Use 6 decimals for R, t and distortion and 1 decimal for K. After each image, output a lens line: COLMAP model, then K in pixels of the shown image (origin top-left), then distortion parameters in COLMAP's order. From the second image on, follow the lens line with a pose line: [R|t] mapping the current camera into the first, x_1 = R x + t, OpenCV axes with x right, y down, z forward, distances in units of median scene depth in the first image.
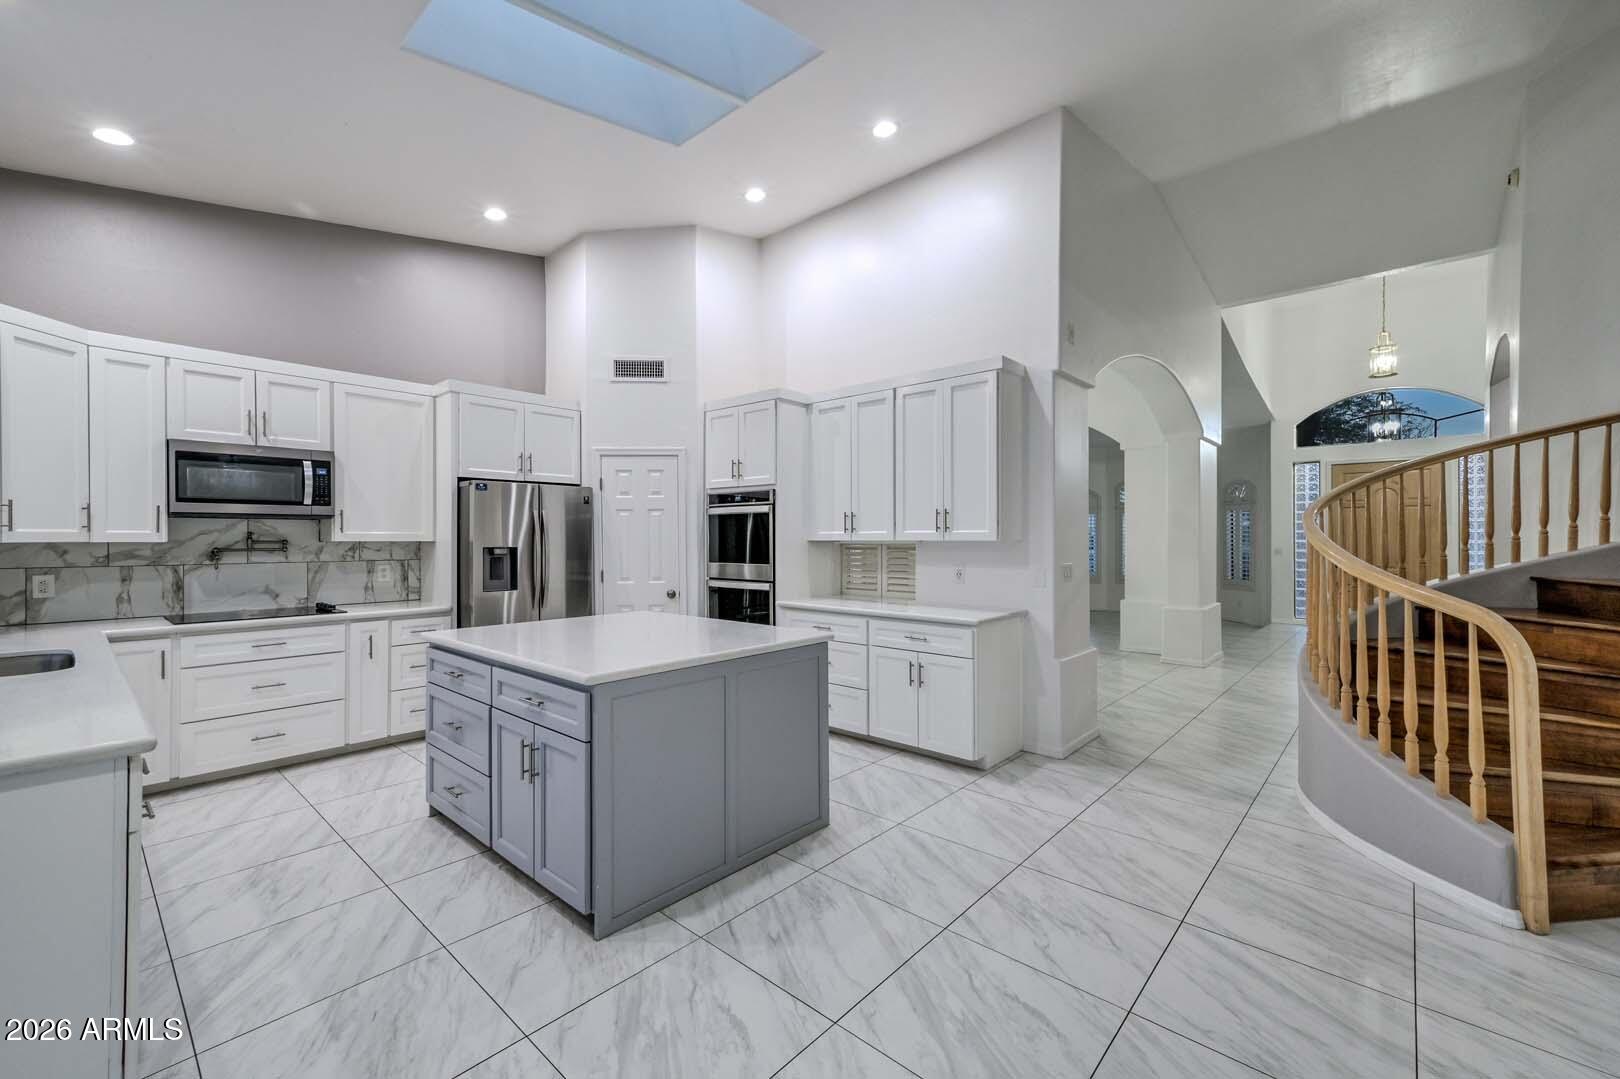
lens RADIAL K [[672.2, 0, 810.0], [0, 672.2, 539.5], [0, 0, 1]] dist [0.000755, 0.000062]
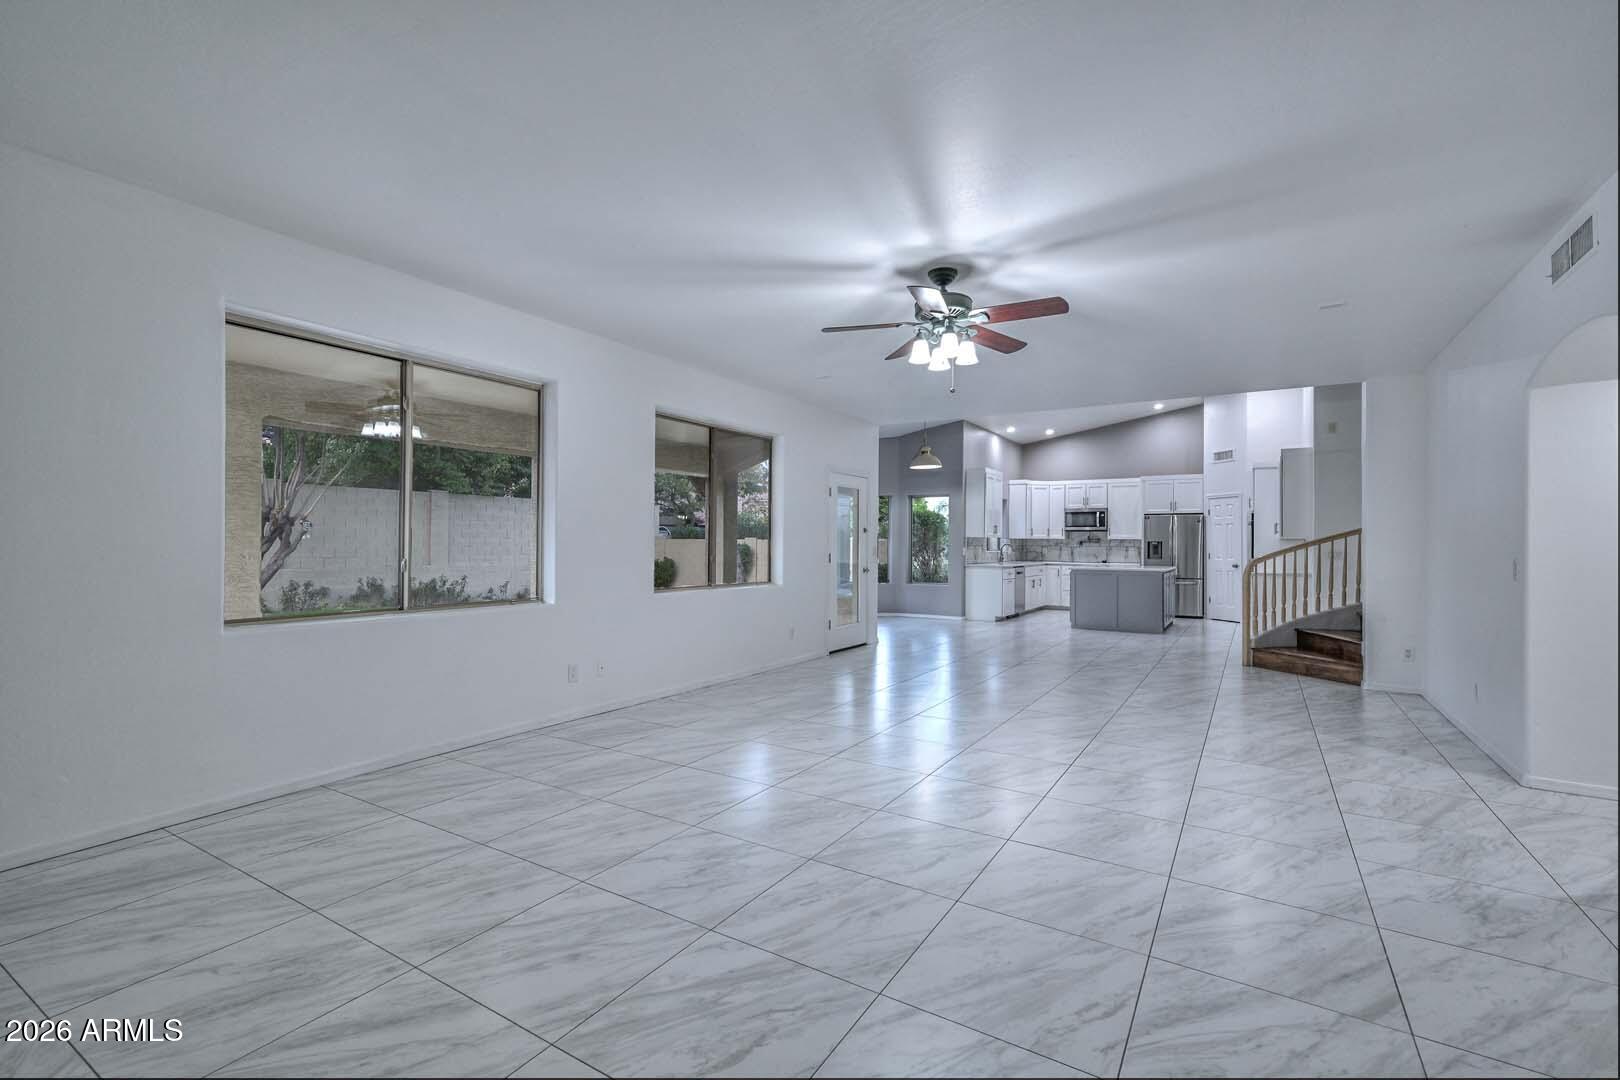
lens RADIAL K [[747.3, 0, 810.0], [0, 747.3, 540.0], [0, 0, 1]] dist [0.001198, 0.000204]
pose [[0.147112, 0.003838, -0.989112, 2.356231], [-0.000014, 0.999992, 0.003878, -0.005705], [0.989120, -0.000556, 0.147111, -0.759117]]
